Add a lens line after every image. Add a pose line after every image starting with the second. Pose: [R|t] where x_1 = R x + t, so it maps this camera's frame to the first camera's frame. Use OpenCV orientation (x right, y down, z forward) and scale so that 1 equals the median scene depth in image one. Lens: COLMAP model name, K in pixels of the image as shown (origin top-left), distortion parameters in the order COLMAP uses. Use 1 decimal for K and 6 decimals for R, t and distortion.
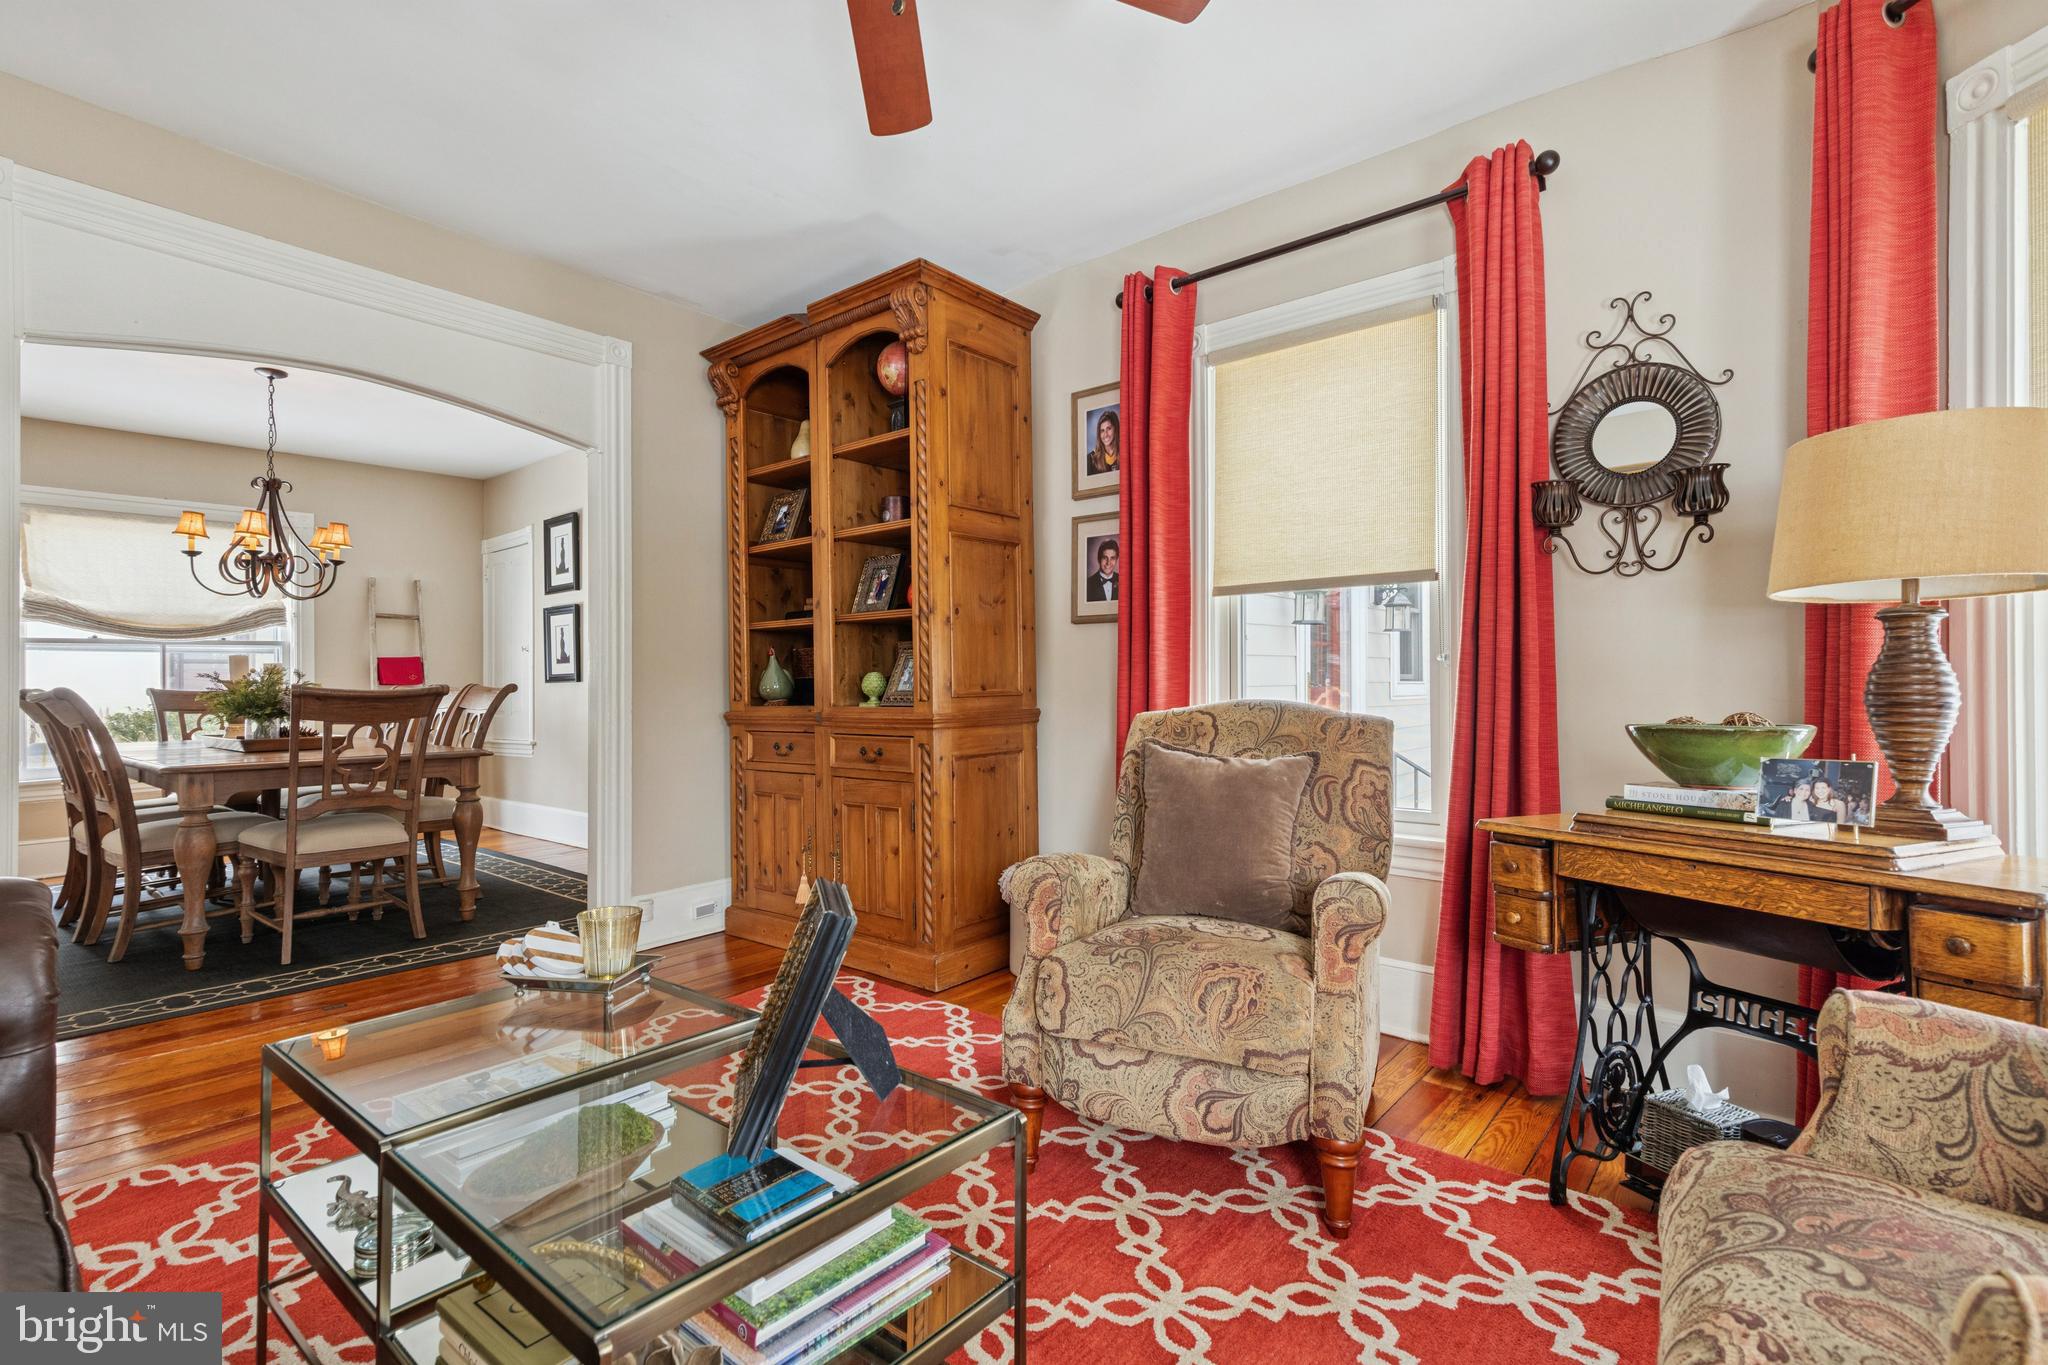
lens RADIAL K [[950.0, 0, 1026.5], [0, 950.0, 676.7], [0, 0, 1]] dist [0.015234, 0.000269]
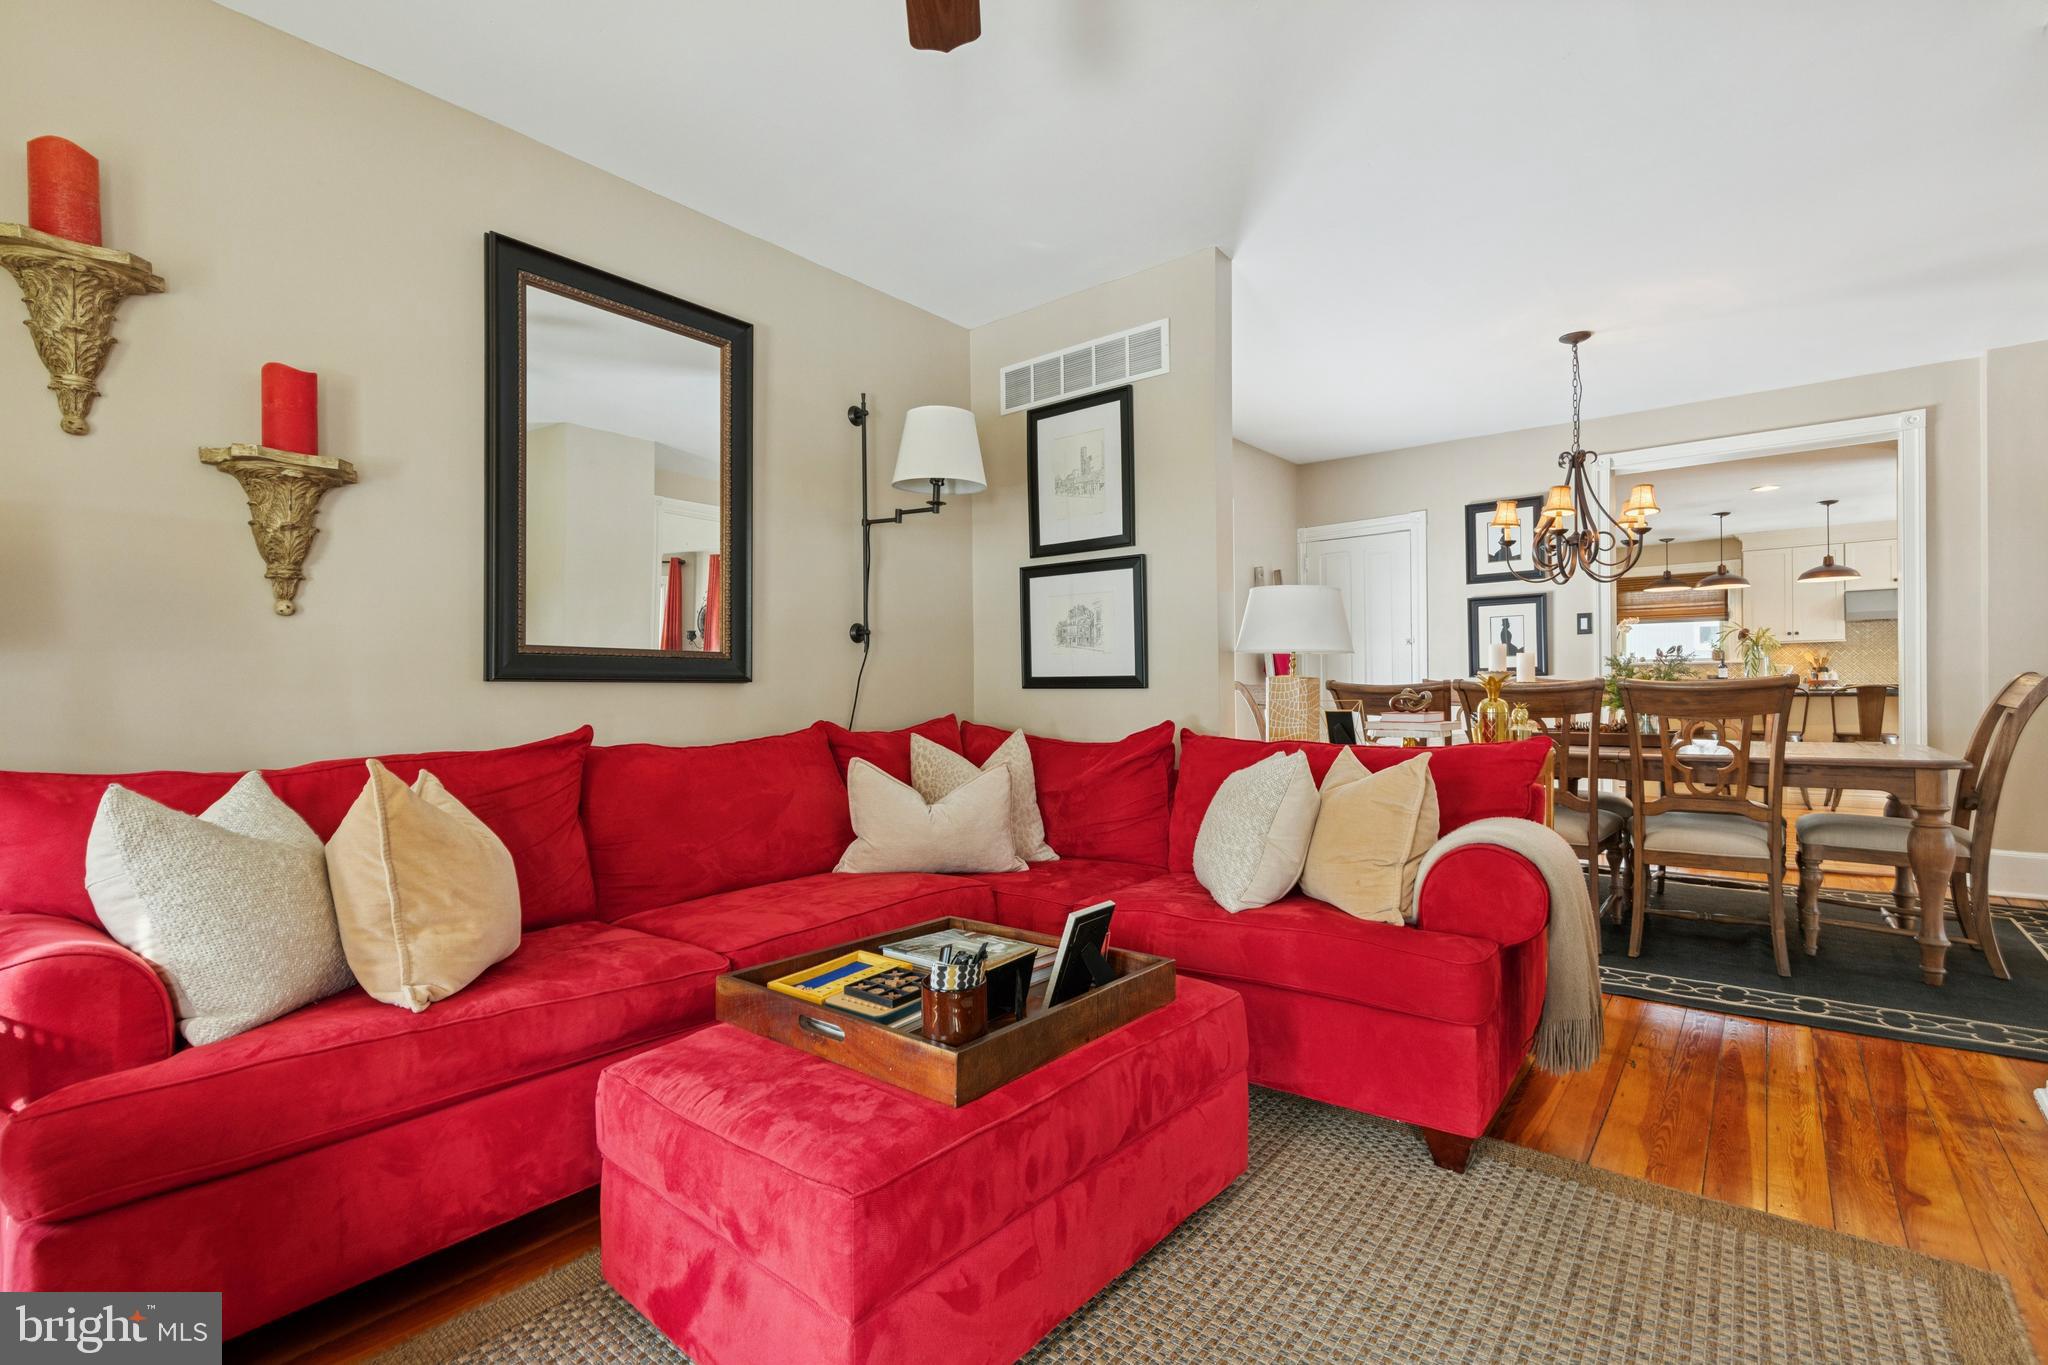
lens RADIAL K [[919.2, 0, 1024.0], [0, 919.2, 682.5], [0, 0, 1]] dist [0.002897, 0.000206]
pose [[0.999967, -0.001386, 0.008002, -1.129676], [0.001341, 0.999984, 0.005556, 0.008062], [-0.008009, -0.005545, 0.999953, 0.103145]]
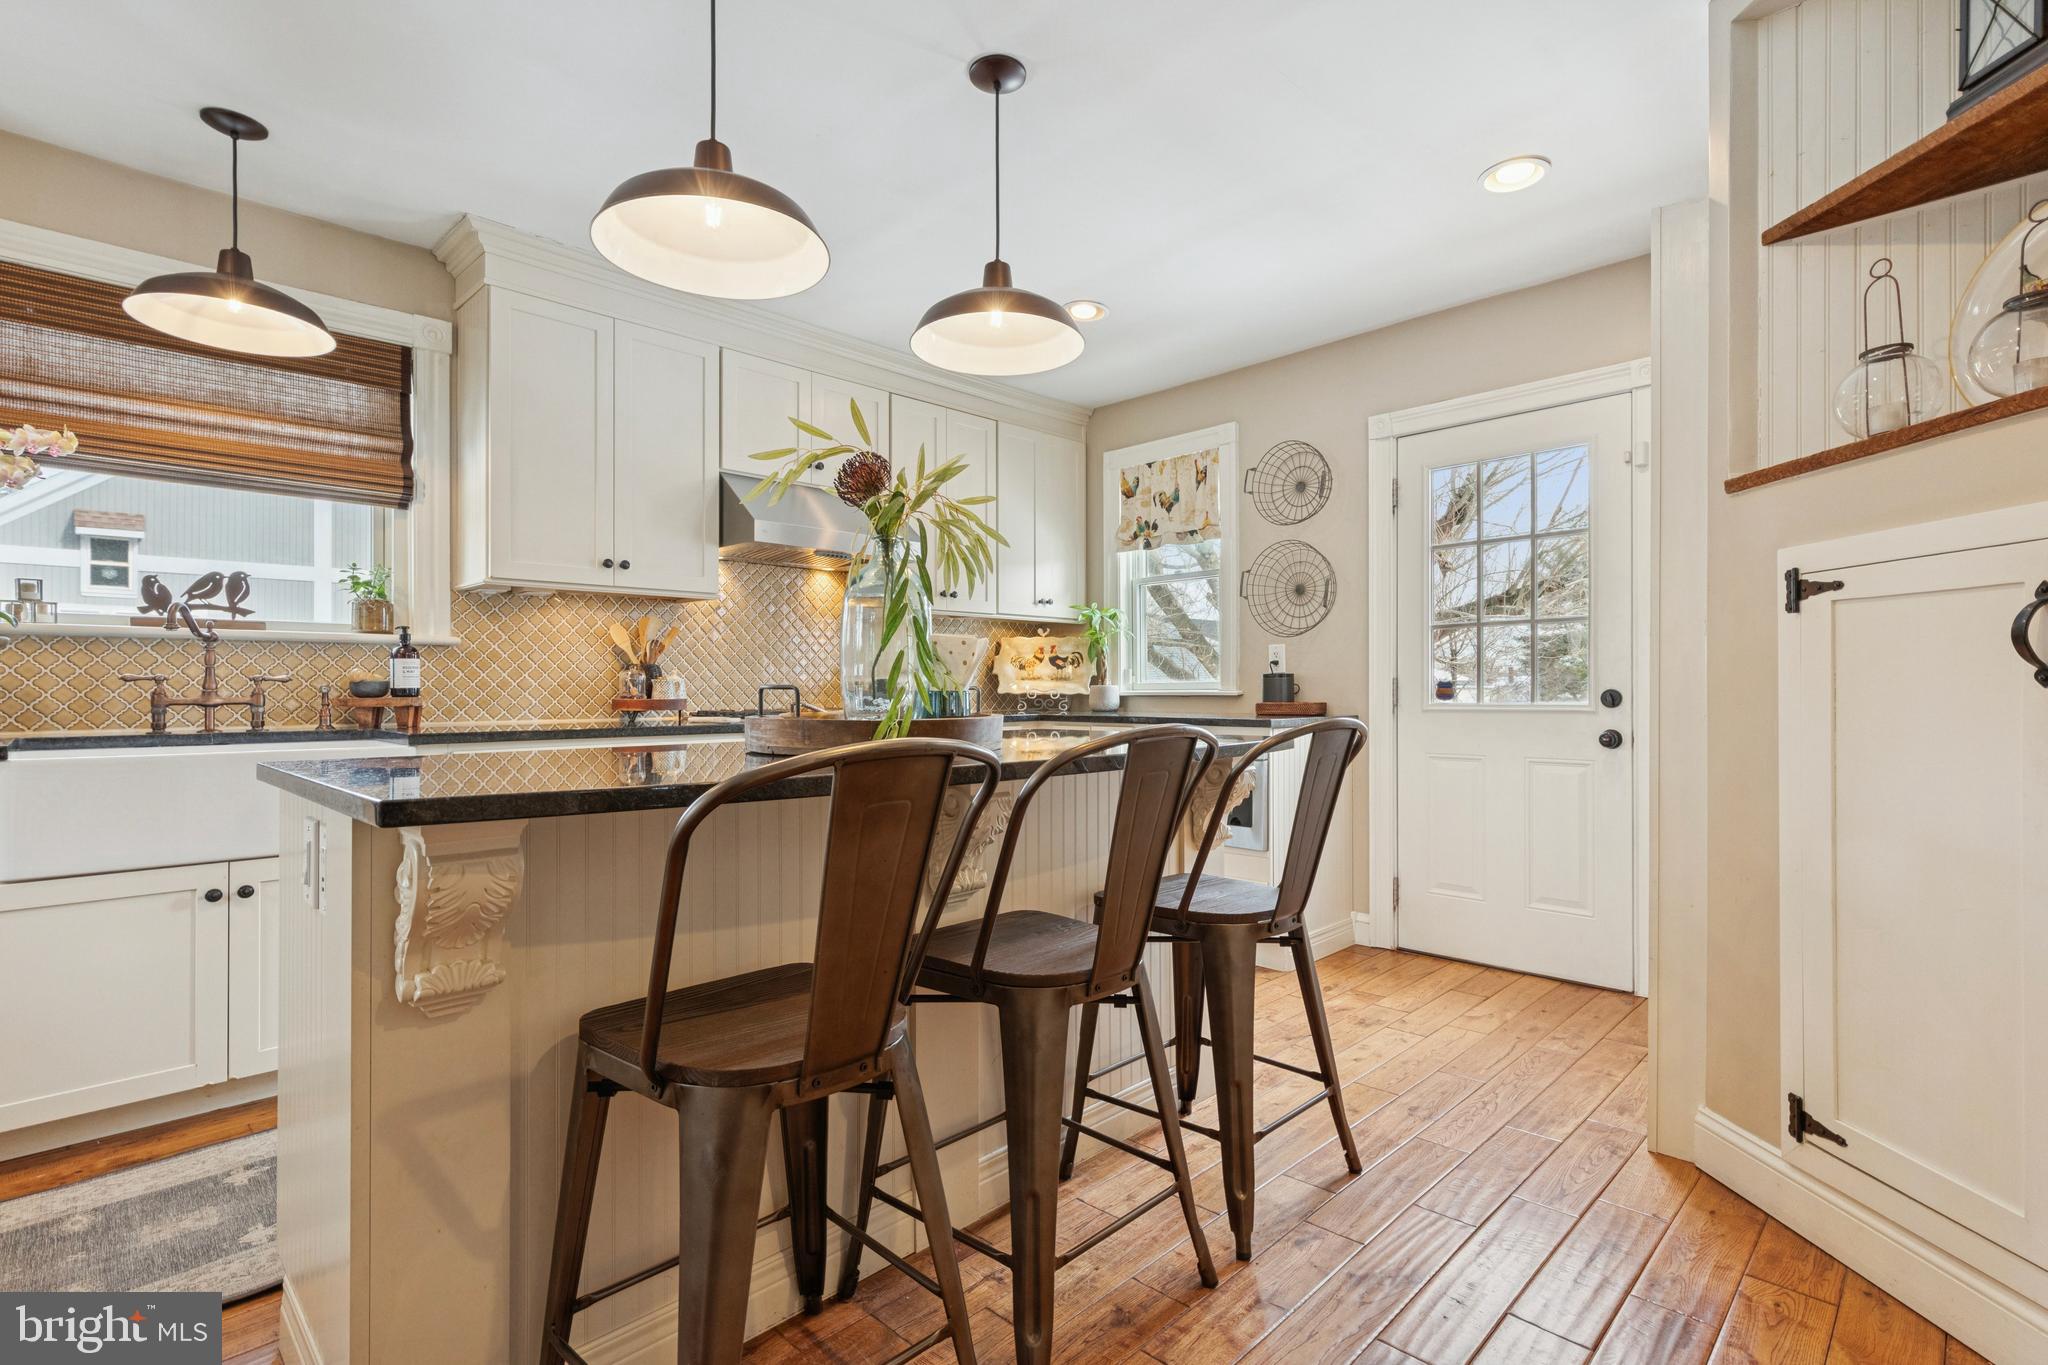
lens RADIAL K [[956.6, 0, 1040.0], [0, 956.6, 687.5], [0, 0, 1]] dist [0.007647, -0.000176]
pose [[0.077078, 0.008611, 0.996988, -0.311655], [-0.004028, 0.999957, -0.008326, 0.011968], [-0.997017, -0.003374, 0.077109, 1.432306]]
